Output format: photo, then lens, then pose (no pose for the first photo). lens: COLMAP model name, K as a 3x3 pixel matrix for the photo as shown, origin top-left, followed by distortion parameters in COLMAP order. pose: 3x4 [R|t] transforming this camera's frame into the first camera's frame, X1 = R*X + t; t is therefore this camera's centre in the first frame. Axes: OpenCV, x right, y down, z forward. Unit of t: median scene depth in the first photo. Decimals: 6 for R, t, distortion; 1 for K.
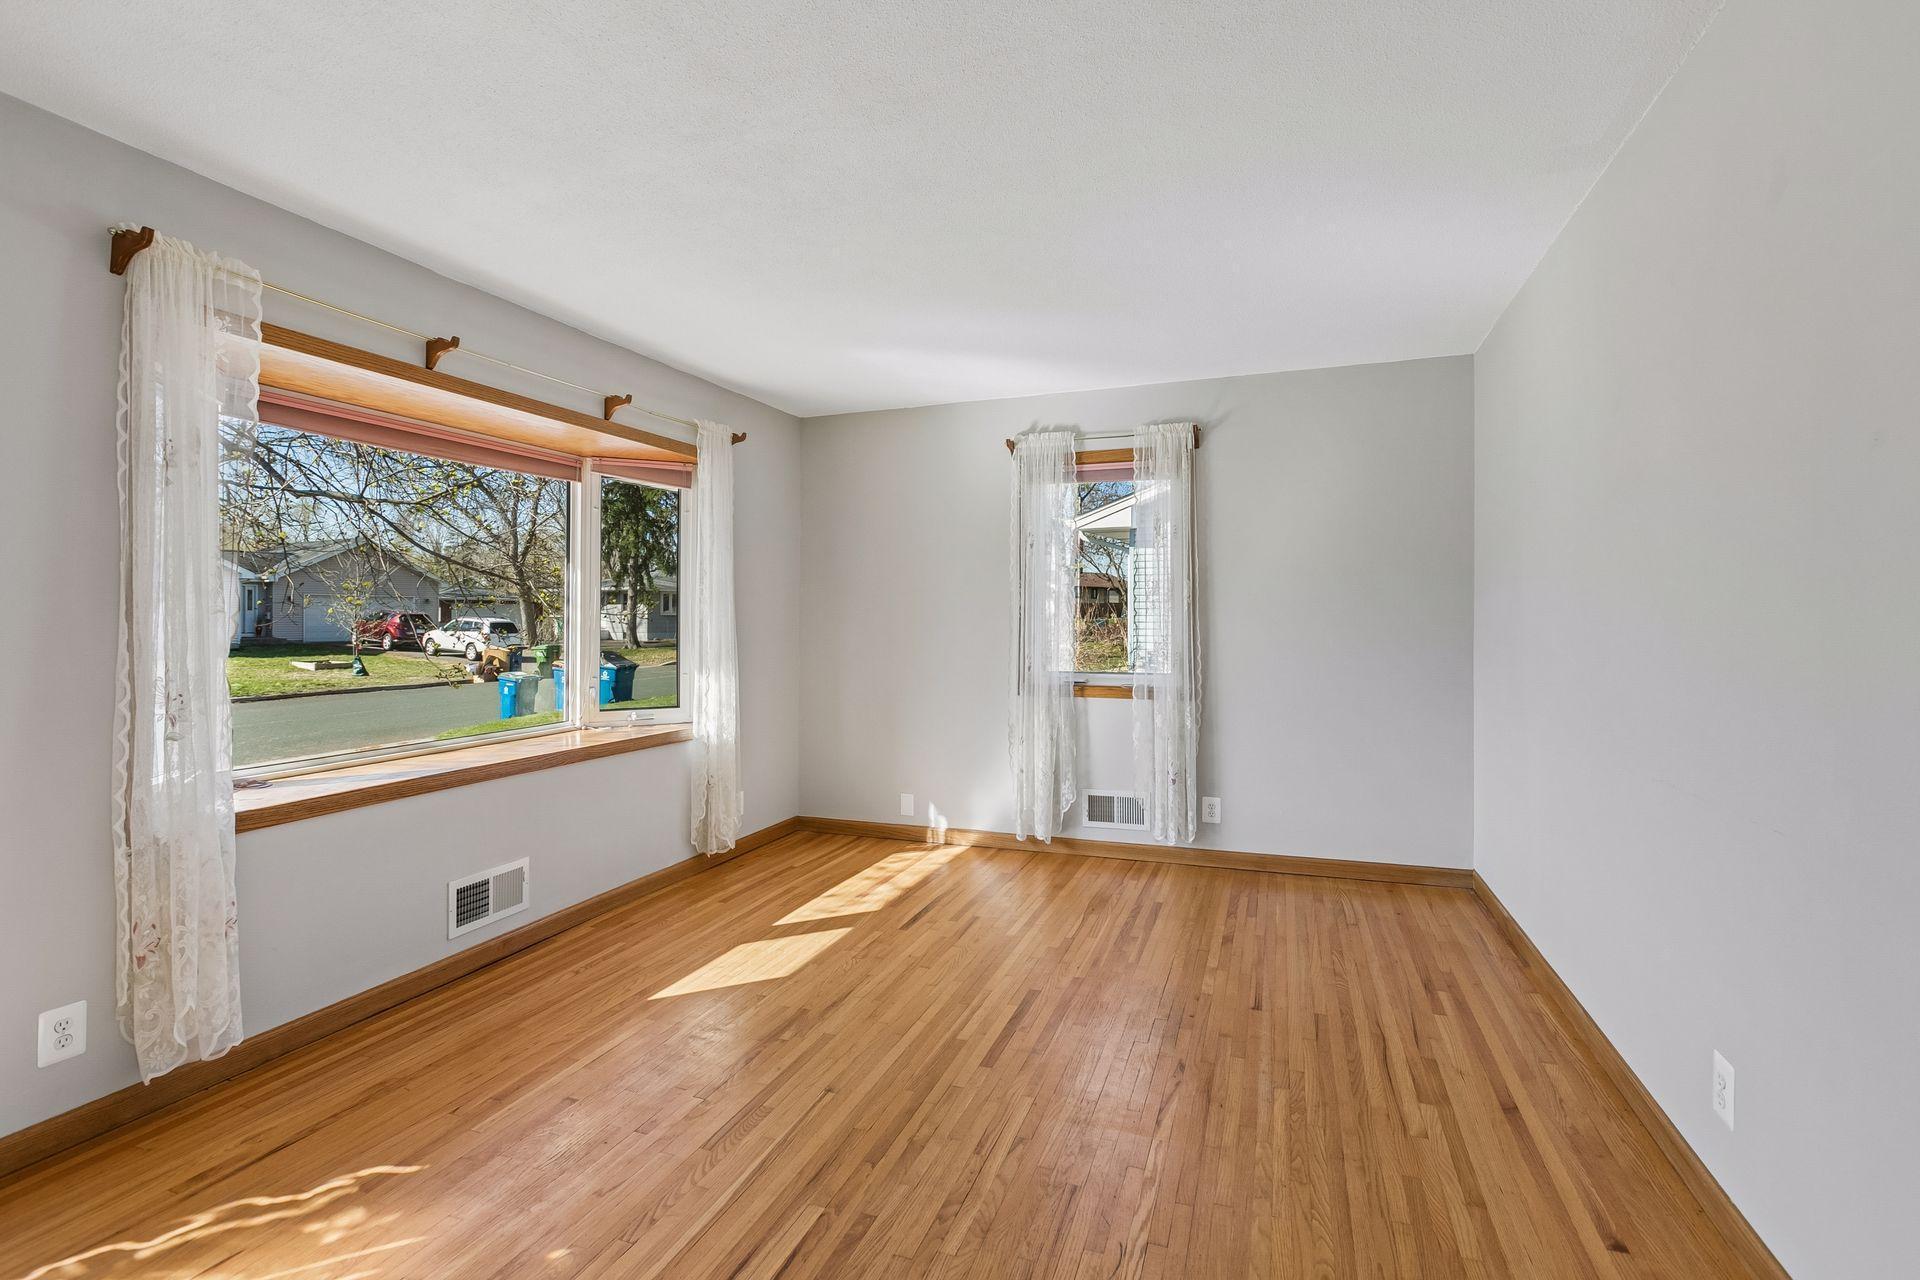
lens RADIAL K [[874.9, 0, 943.6], [0, 874.9, 610.4], [0, 0, 1]] dist [-0.012130, 0.000806]
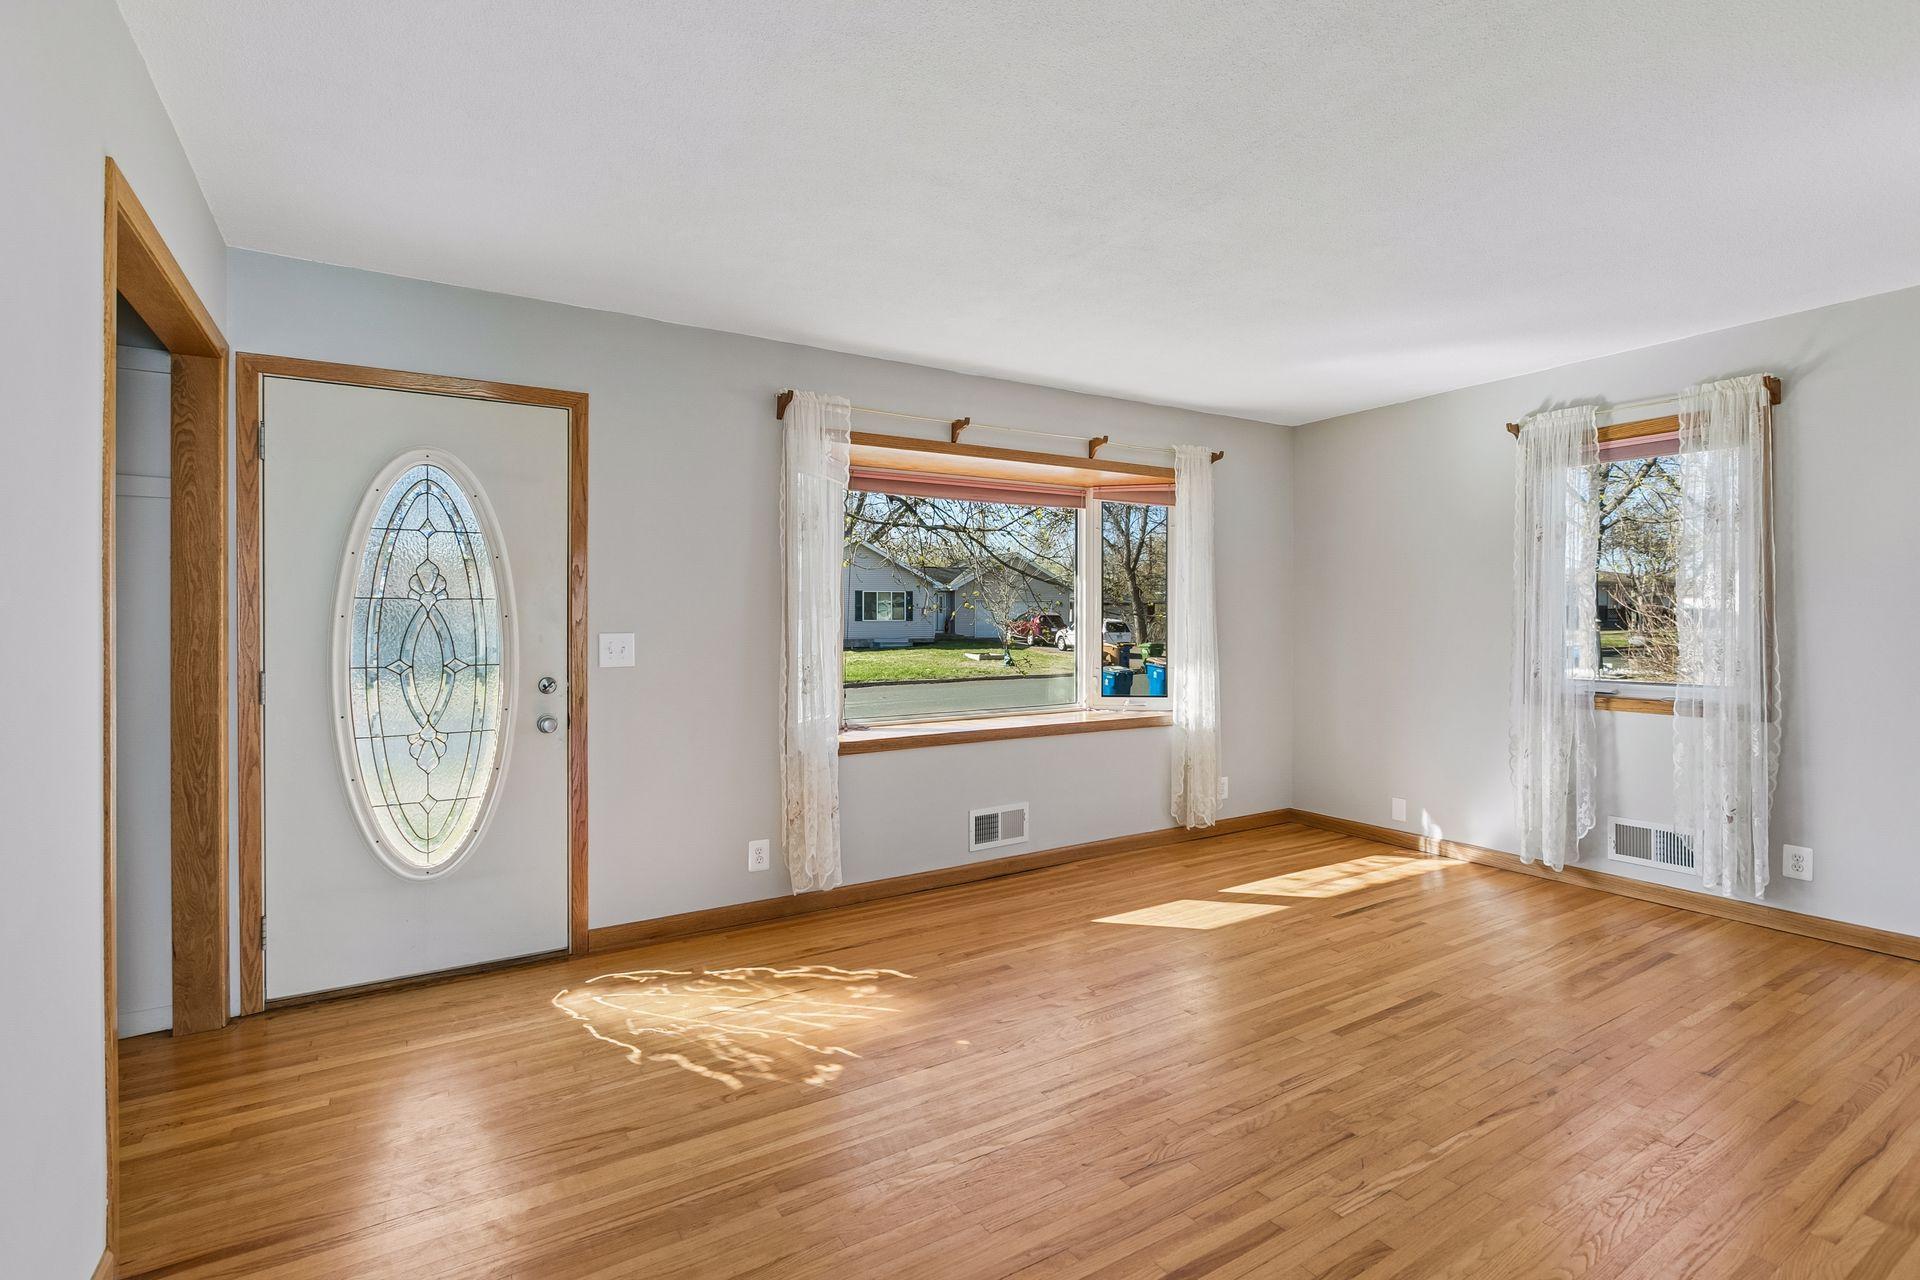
lens RADIAL K [[877.8, 0, 962.9], [0, 877.8, 625.6], [0, 0, 1]] dist [-0.021437, 0.001283]
pose [[0.789659, 0.003035, -0.613538, 0.200914], [0.007877, 0.999855, 0.015083, -0.002867], [0.613495, -0.016743, 0.789521, -0.076991]]
